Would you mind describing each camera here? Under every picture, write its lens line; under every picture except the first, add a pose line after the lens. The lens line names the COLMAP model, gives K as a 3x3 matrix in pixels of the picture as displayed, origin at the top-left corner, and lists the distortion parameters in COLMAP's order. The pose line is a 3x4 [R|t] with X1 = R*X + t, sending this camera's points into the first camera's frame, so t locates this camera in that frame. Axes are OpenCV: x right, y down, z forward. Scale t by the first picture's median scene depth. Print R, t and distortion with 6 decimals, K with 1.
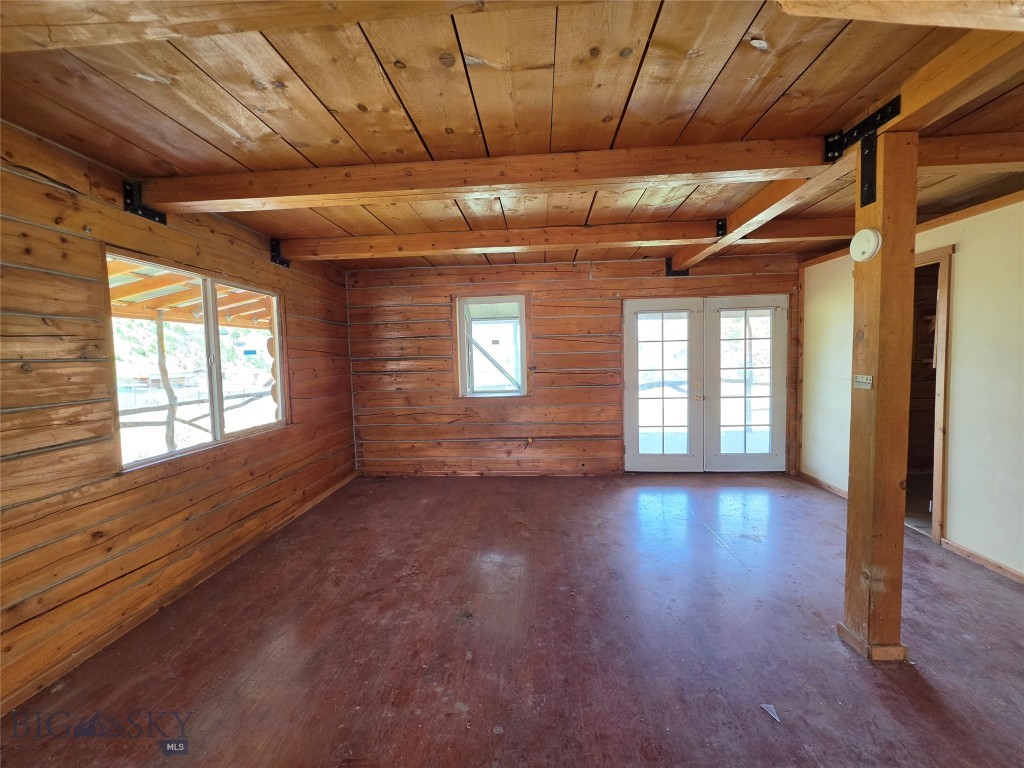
lens RADIAL K [[411.0, 0, 509.6], [0, 411.0, 377.9], [0, 0, 1]] dist [-0.006699, 0.001502]
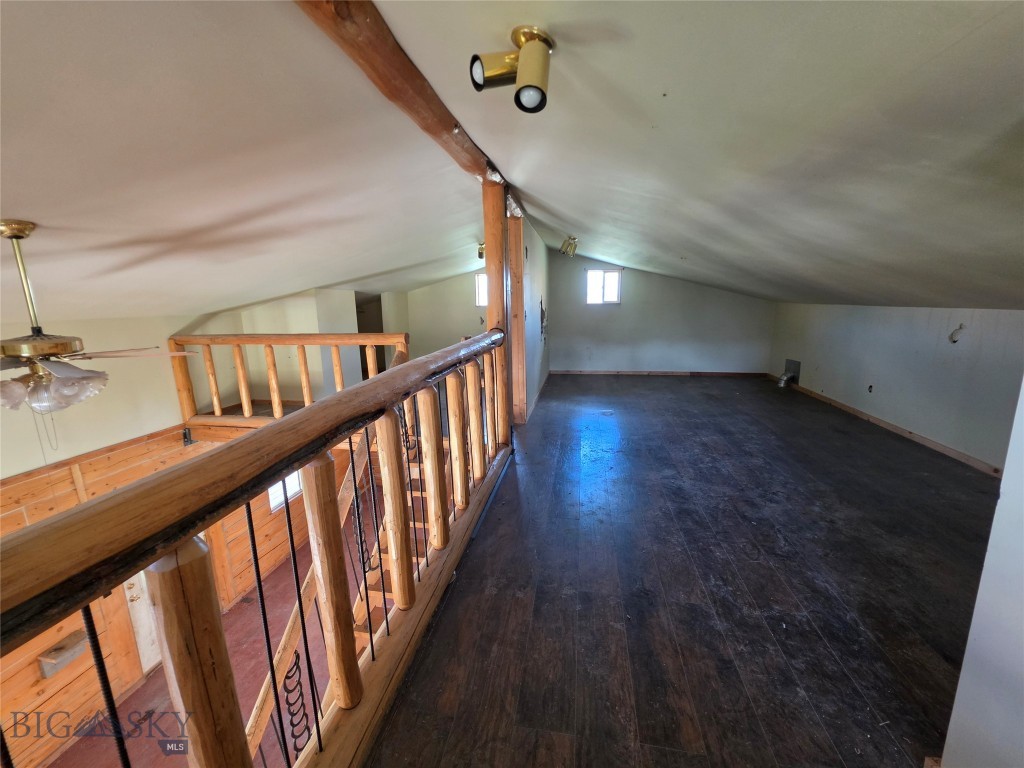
lens RADIAL K [[411.0, 0, 511.5], [0, 411.0, 378.4], [0, 0, 1]] dist [-0.006699, 0.001502]
pose [[0.994286, 0.025196, -0.103737, 0.429096], [-0.011232, 0.991046, 0.133051, -0.490651], [0.106161, -0.131125, 0.985665, -0.666583]]
